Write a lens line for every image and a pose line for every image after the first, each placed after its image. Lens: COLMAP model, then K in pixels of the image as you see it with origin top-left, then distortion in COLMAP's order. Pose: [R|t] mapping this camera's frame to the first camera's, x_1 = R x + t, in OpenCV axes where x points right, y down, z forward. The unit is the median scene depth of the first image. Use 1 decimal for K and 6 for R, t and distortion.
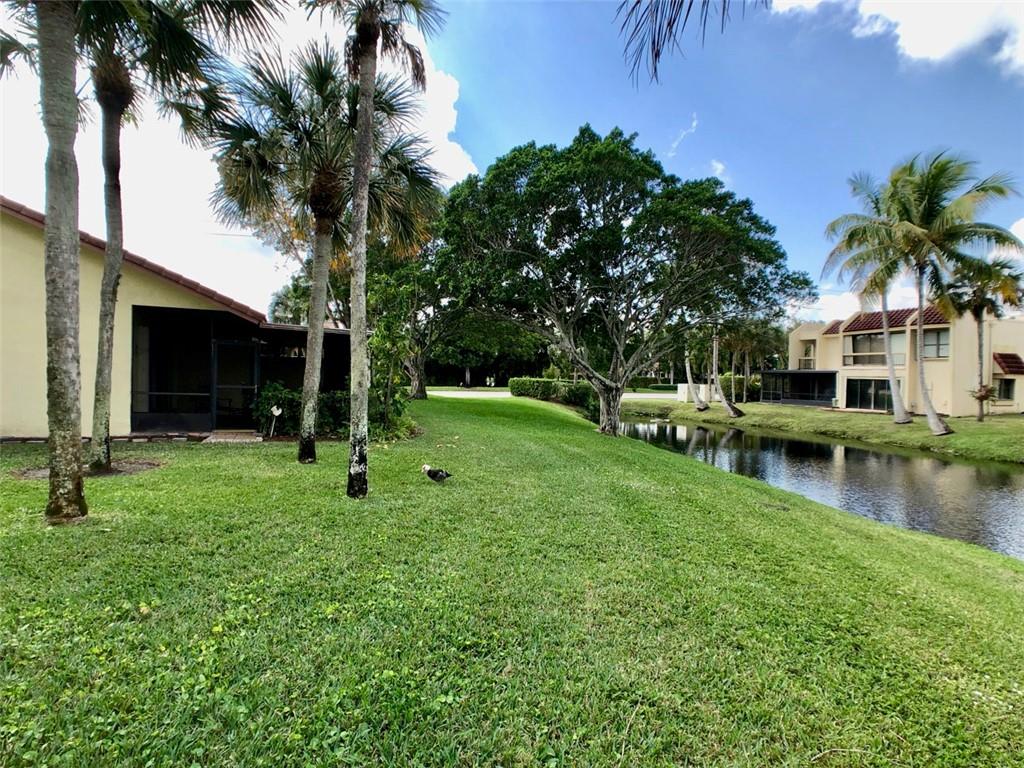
lens RADIAL K [[531.1, 0, 512.0], [0, 531.1, 384.0], [0, 0, 1]] dist [-0.028019, 0.000432]
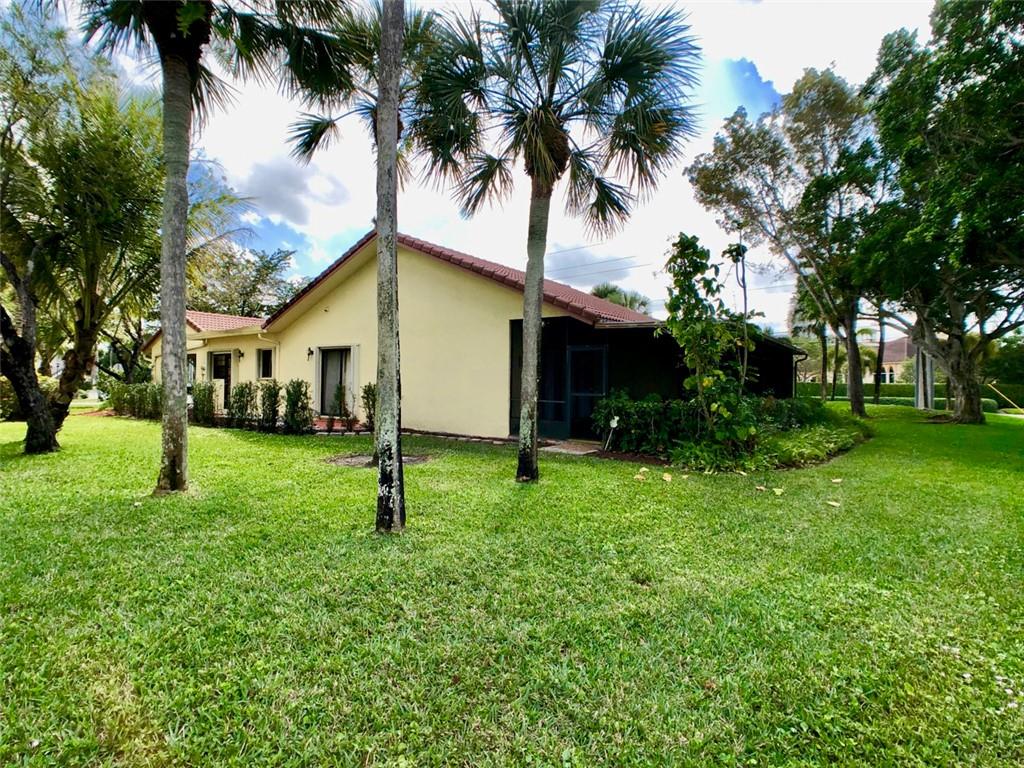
lens RADIAL K [[531.1, 0, 512.0], [0, 531.1, 384.0], [0, 0, 1]] dist [-0.028019, 0.000432]
pose [[0.514565, -0.016655, -0.857289, 0.430252], [-0.016801, 0.999424, -0.029500, 0.032439], [0.857286, 0.029583, 0.513989, 0.787887]]
